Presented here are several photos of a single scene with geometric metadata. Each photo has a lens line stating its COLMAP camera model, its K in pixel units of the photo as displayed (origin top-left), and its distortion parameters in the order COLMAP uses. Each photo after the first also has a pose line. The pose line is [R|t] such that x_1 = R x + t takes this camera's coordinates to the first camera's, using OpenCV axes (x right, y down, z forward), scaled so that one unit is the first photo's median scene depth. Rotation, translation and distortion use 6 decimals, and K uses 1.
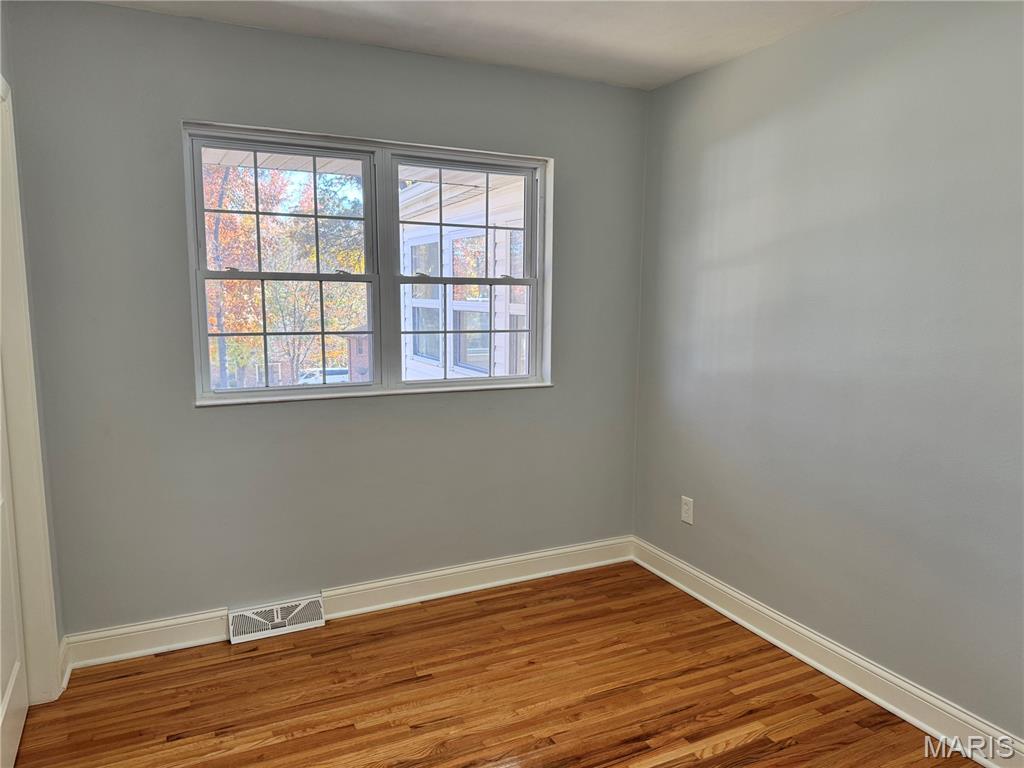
lens RADIAL K [[718.9, 0, 503.5], [0, 718.9, 388.0], [0, 0, 1]] dist [0.046557, -0.059317]
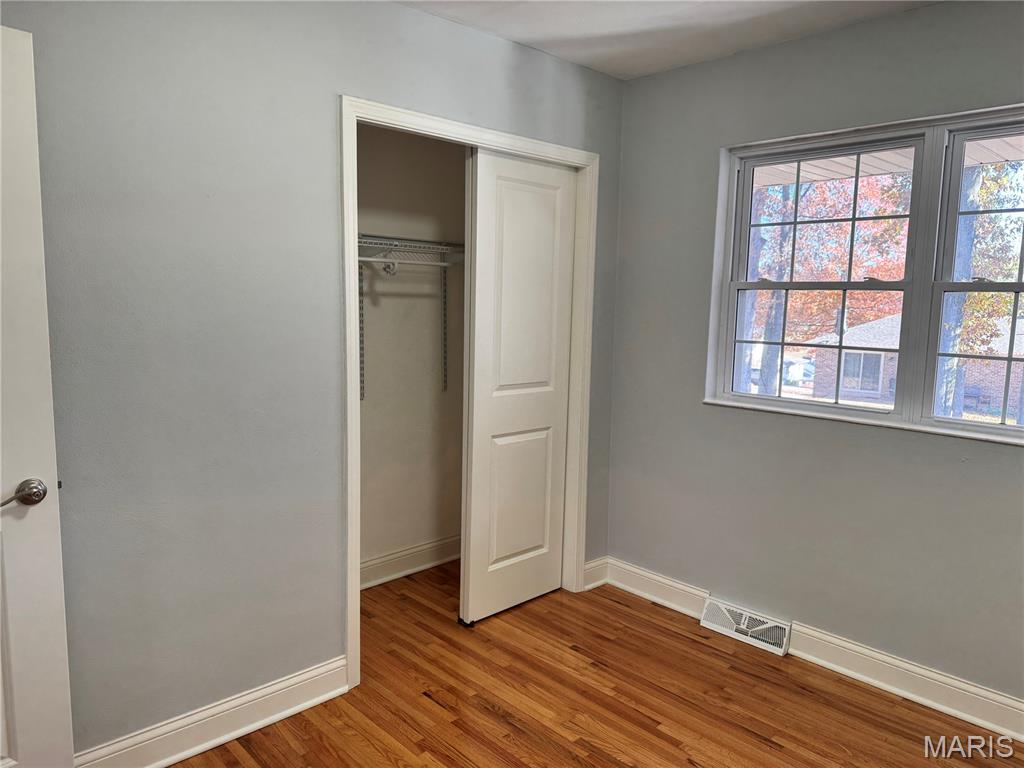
lens RADIAL K [[718.9, 0, 505.5], [0, 718.9, 375.4], [0, 0, 1]] dist [0.046557, -0.059317]
pose [[0.296381, 0.101608, -0.949650, 0.501469], [-0.141244, 0.988054, 0.061636, -0.038334], [0.944568, 0.115864, 0.307192, 0.332587]]
